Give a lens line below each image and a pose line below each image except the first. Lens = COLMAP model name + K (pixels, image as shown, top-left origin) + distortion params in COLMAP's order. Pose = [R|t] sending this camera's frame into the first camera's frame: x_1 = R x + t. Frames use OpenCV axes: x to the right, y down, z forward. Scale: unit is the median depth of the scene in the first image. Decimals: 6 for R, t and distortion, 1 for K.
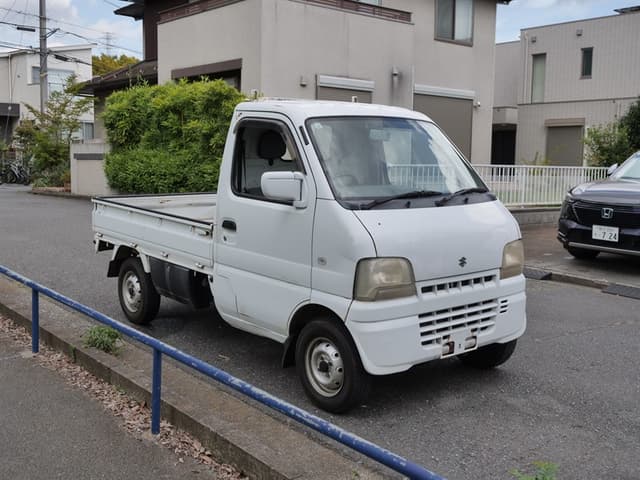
lens RADIAL K [[718.9, 0, 321.9], [0, 718.9, 252.3], [0, 0, 1]] dist [0.003040, 0.000000]
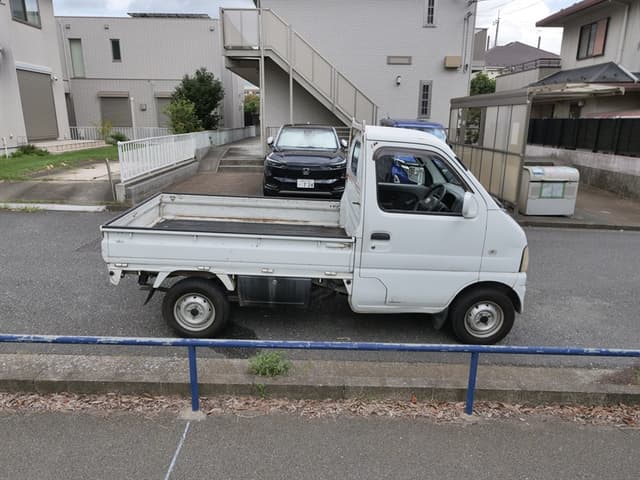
lens RADIAL K [[458.6, 0, 322.1], [0, 458.6, 242.4], [0, 0, 1]] dist [-0.007855, 0.011635]
pose [[0.627050, -0.213853, 0.749050, -0.766320], [0.097570, 0.975568, 0.196845, -0.188538], [-0.772844, -0.050347, 0.632595, 0.570840]]
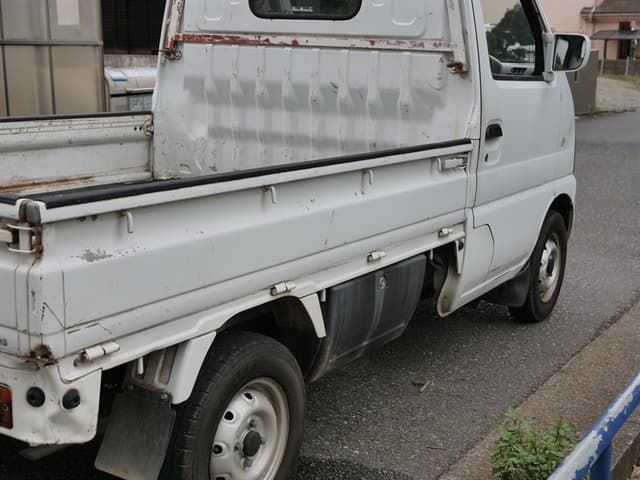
lens RADIAL K [[920.9, 0, 321.6], [0, 920.9, 241.7], [0, 0, 1]] dist [0.007493, 0.000000]
pose [[-0.311611, -0.229402, 0.922103, -0.778147], [0.113103, 0.954567, 0.275700, -0.170754], [-0.943455, 0.190203, -0.271507, 1.326146]]
